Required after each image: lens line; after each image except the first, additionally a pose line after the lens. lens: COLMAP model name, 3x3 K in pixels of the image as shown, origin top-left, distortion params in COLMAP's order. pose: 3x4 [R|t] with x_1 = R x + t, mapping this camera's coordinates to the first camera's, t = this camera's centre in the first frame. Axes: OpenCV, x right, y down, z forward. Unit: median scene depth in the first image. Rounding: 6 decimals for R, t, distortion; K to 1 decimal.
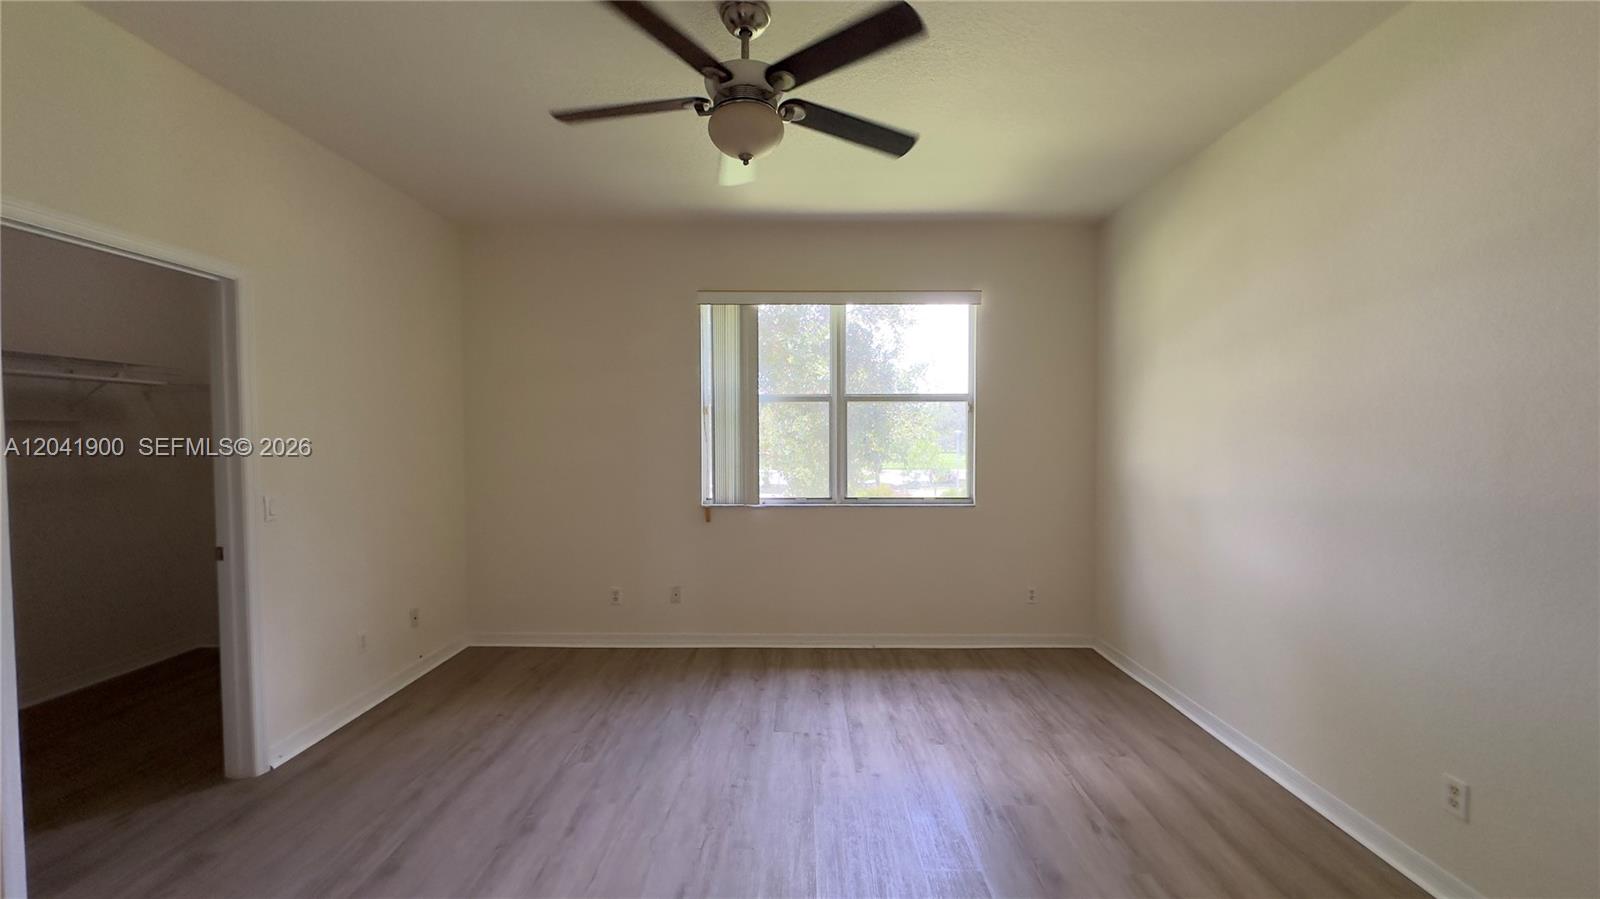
lens RADIAL K [[636.0, 0, 799.4], [0, 636.0, 451.9], [0, 0, 1]] dist [-0.004205, 0.001179]
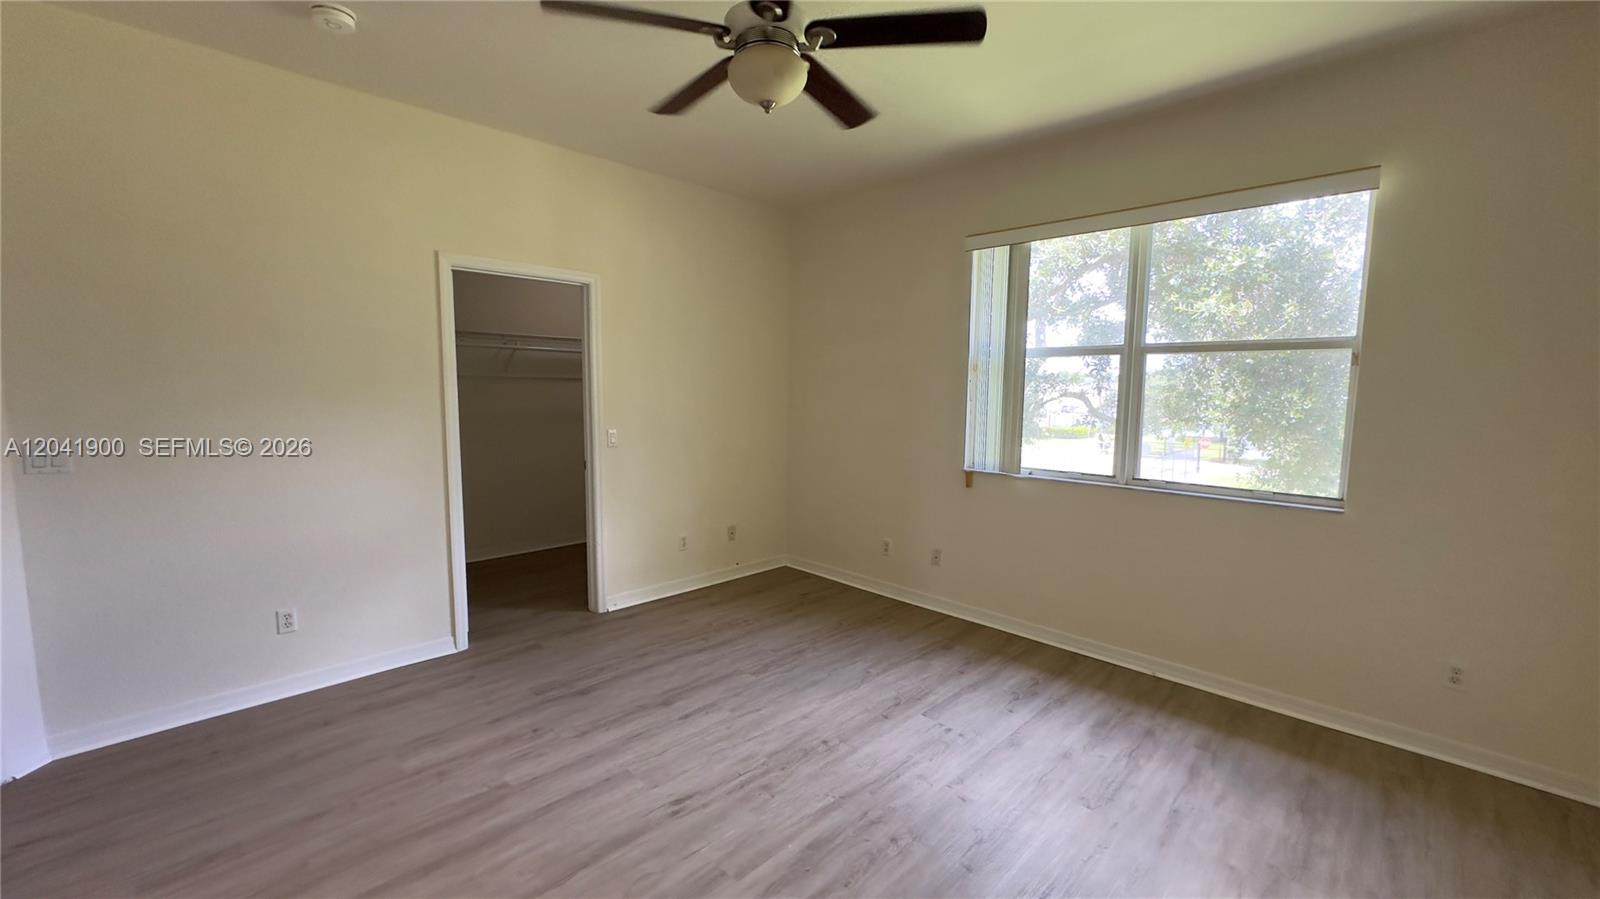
lens RADIAL K [[636.0, 0, 799.4], [0, 636.0, 451.9], [0, 0, 1]] dist [-0.004205, 0.001179]
pose [[0.714718, 0.081786, -0.694614, 0.376783], [-0.034460, 0.996051, 0.081820, -0.010951], [0.698563, -0.034542, 0.714714, 0.187607]]
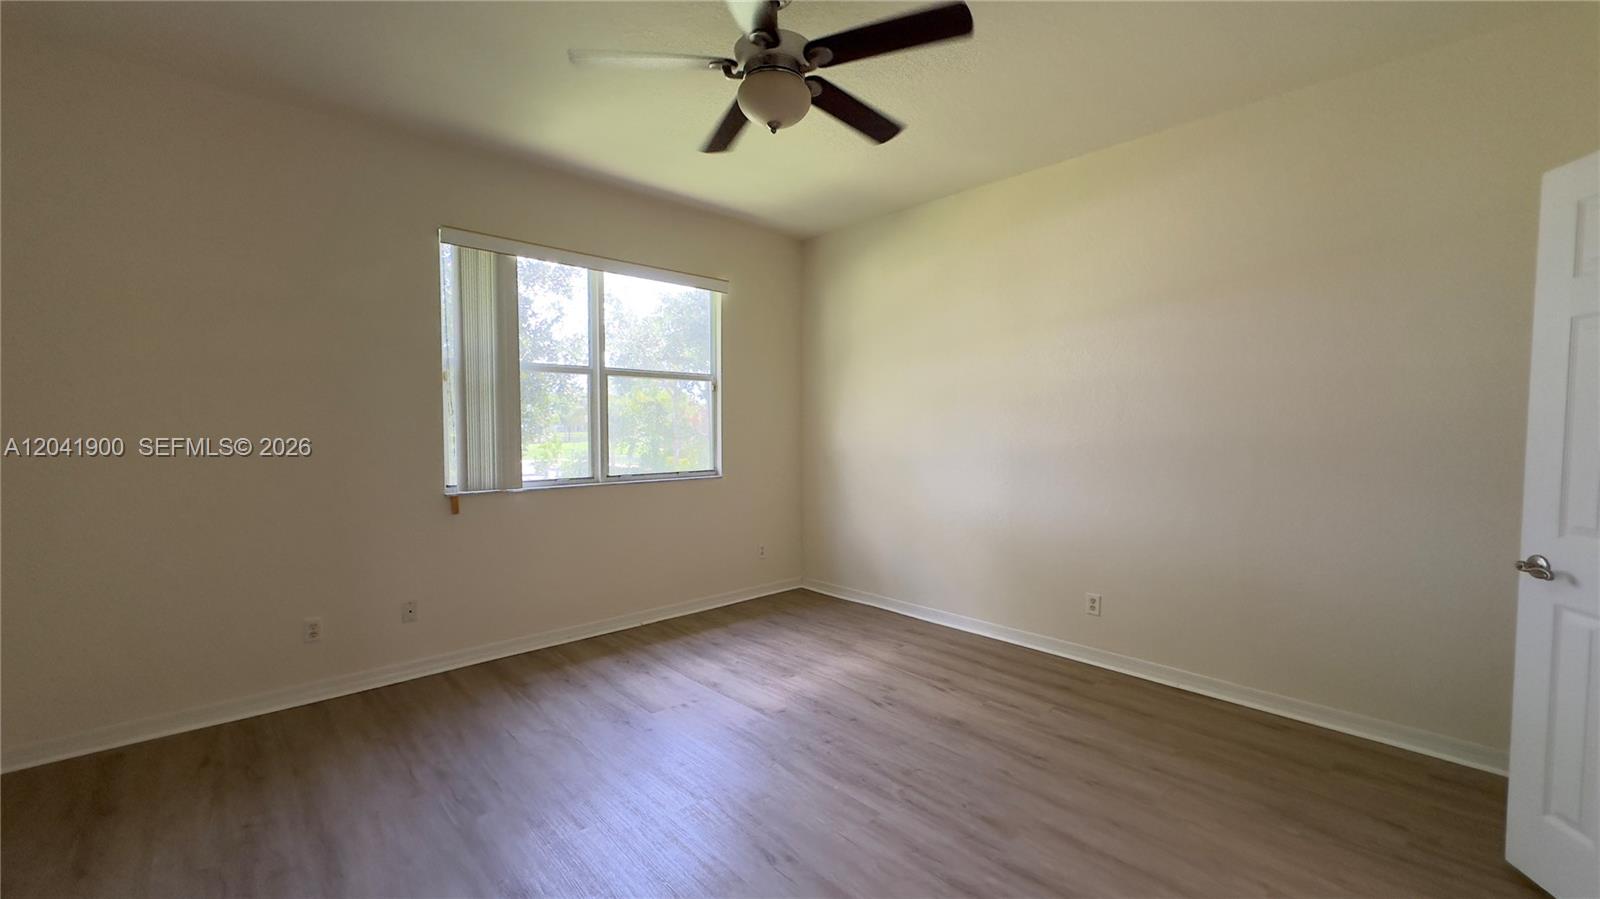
lens RADIAL K [[636.0, 0, 799.4], [0, 636.0, 451.9], [0, 0, 1]] dist [-0.004205, 0.001179]
pose [[0.727135, -0.026758, 0.685973, -0.440798], [0.017166, 0.999636, 0.020798, 0.025163], [-0.686280, -0.003348, 0.727330, 0.127762]]
